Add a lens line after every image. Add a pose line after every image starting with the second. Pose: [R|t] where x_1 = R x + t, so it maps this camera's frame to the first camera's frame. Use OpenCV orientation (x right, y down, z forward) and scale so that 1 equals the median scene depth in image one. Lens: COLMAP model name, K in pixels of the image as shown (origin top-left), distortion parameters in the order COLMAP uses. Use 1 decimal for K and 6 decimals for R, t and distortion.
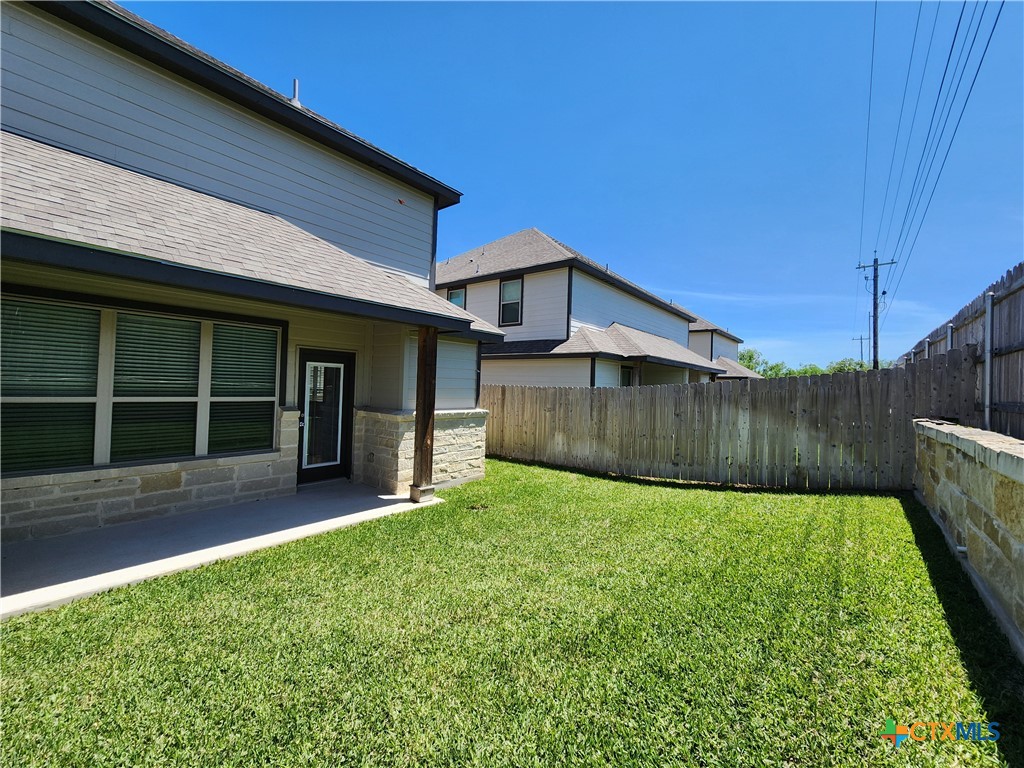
lens RADIAL K [[418.3, 0, 524.1], [0, 418.3, 378.9], [0, 0, 1]] dist [0.004718, -0.002361]
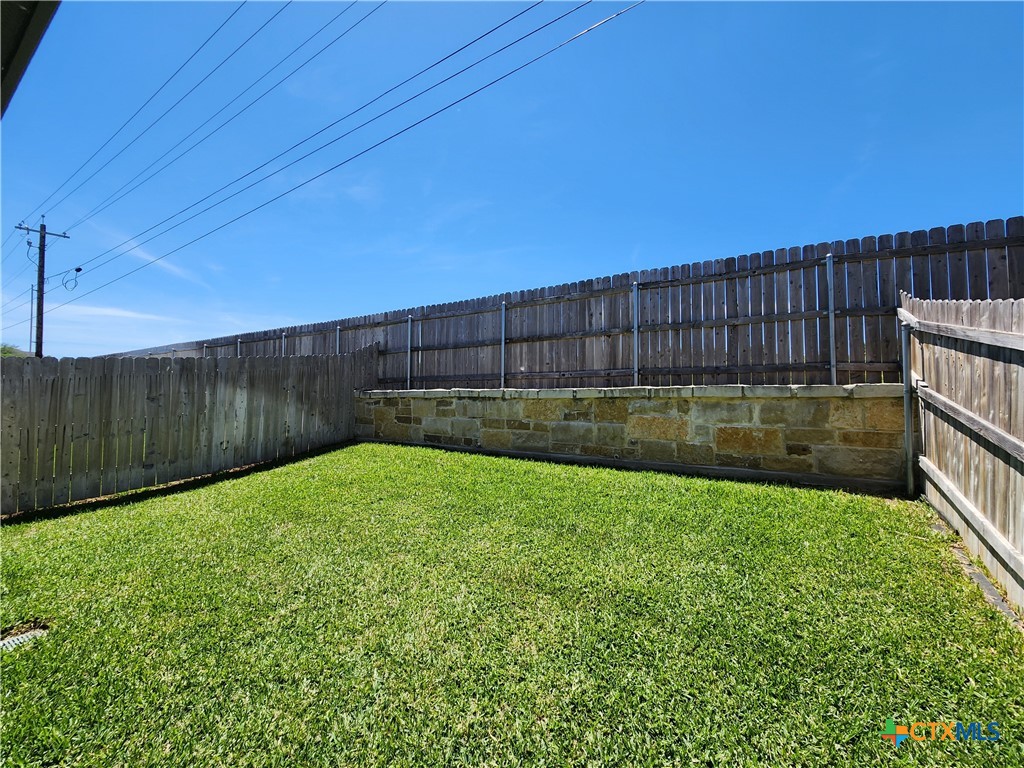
lens RADIAL K [[418.3, 0, 516.6], [0, 418.3, 379.4], [0, 0, 1]] dist [0.004718, -0.002361]
pose [[-0.087639, 0.002031, 0.996150, -0.487993], [-0.025760, 0.999659, -0.004304, 0.043914], [-0.995819, -0.026038, -0.087557, 0.485444]]
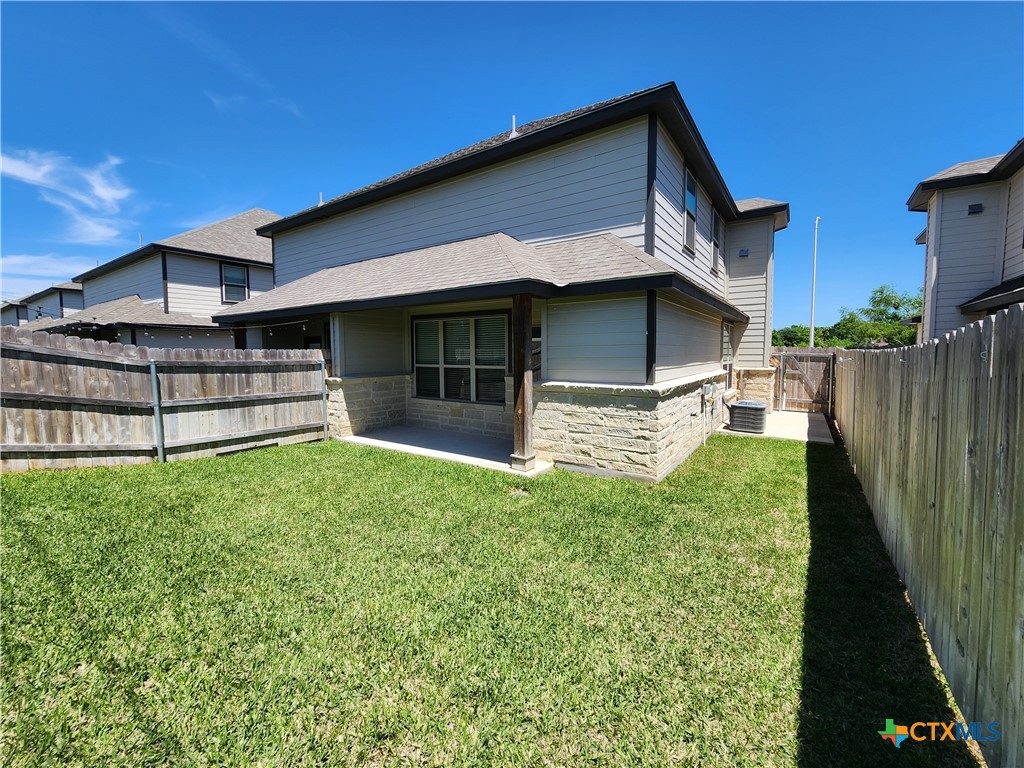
lens RADIAL K [[418.3, 0, 524.5], [0, 418.3, 379.4], [0, 0, 1]] dist [0.004718, -0.002361]
pose [[0.064578, 0.030775, -0.997438, 0.669545], [0.021569, 0.999248, 0.032227, 0.037605], [0.997680, -0.023595, 0.063866, 0.836647]]
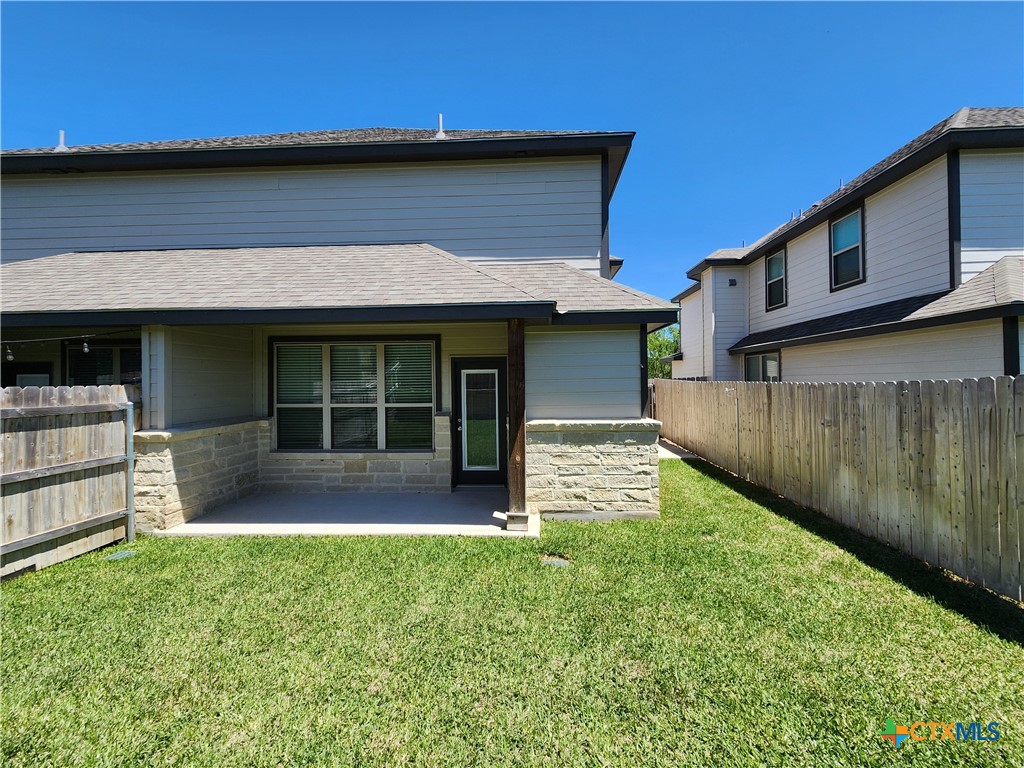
lens RADIAL K [[418.3, 0, 524.0], [0, 418.3, 378.0], [0, 0, 1]] dist [0.004718, -0.002361]
pose [[0.577030, -0.044681, -0.815500, 0.402862], [0.042495, 0.998792, -0.024655, 0.011739], [0.815617, -0.020428, 0.578232, 0.473476]]
